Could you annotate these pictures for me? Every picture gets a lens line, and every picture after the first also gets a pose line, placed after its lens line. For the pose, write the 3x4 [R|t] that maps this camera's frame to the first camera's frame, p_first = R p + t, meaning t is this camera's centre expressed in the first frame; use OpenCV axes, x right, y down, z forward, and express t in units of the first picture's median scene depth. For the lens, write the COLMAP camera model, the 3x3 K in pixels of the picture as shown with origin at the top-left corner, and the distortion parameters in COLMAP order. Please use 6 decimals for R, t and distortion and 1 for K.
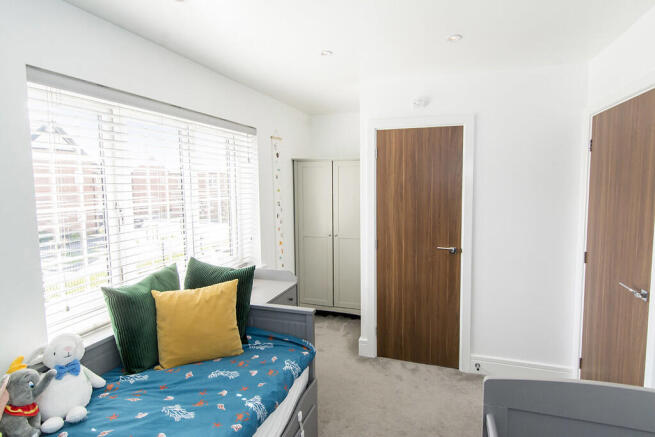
lens RADIAL K [[339.6, 0, 349.1], [0, 339.6, 211.3], [0, 0, 1]] dist [0.037442, -0.031006]
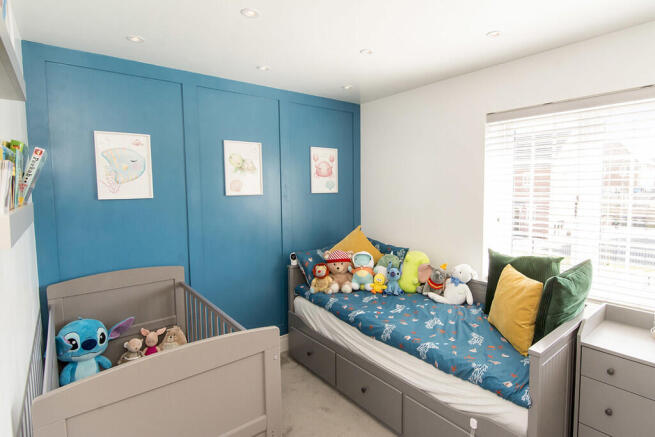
lens RADIAL K [[339.6, 0, 349.1], [0, 339.6, 211.3], [0, 0, 1]] dist [0.037442, -0.031006]
pose [[-0.532261, 0.080640, -0.842731, 0.893659], [-0.058160, 0.989618, 0.131428, -0.108088], [0.844580, 0.118968, -0.522045, 1.258195]]
